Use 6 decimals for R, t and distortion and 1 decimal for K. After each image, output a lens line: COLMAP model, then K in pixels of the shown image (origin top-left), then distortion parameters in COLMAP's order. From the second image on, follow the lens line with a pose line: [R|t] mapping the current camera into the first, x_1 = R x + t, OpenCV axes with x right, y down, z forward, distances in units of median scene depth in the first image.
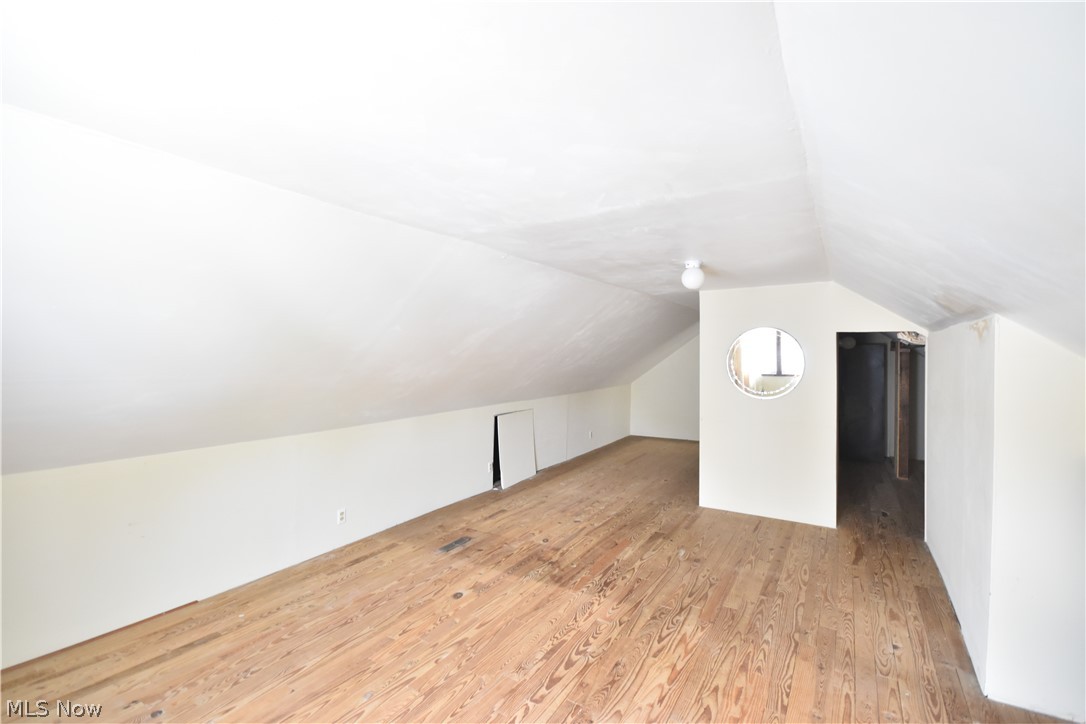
lens RADIAL K [[480.1, 0, 542.3], [0, 480.1, 358.5], [0, 0, 1]] dist [0.000864, -0.007386]
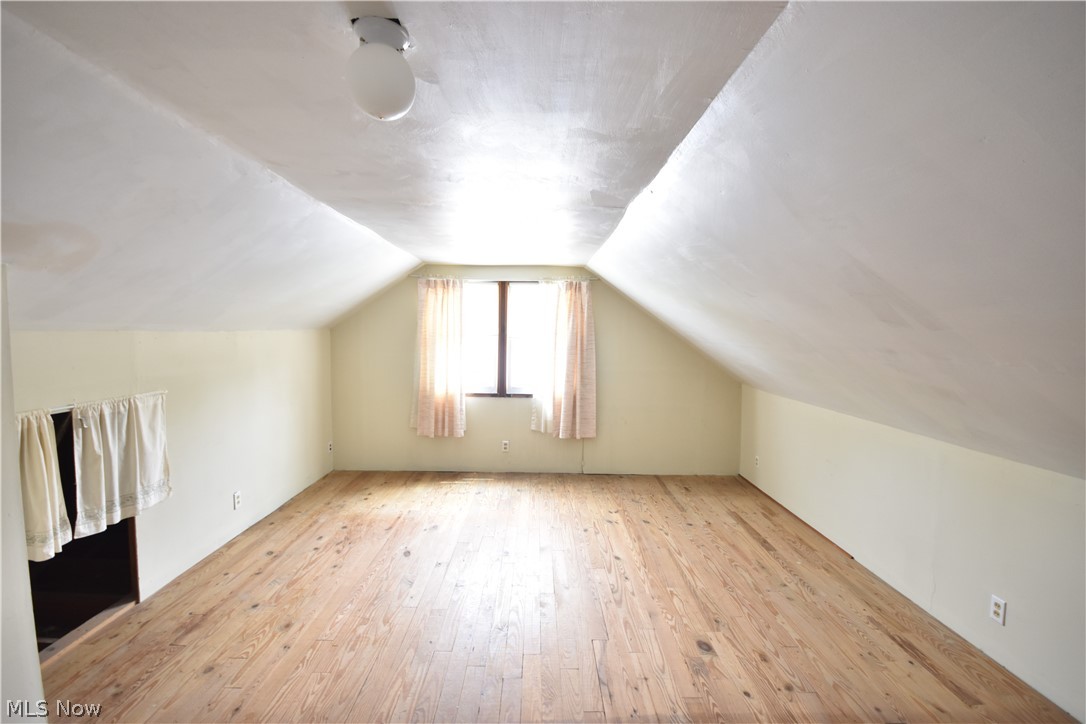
lens RADIAL K [[480.1, 0, 542.1], [0, 480.1, 362.7], [0, 0, 1]] dist [0.000864, -0.007386]
pose [[-0.839383, 0.027169, -0.542861, 0.526950], [-0.016323, 0.997039, 0.075140, -0.005532], [0.543295, 0.071932, -0.836455, 1.757979]]
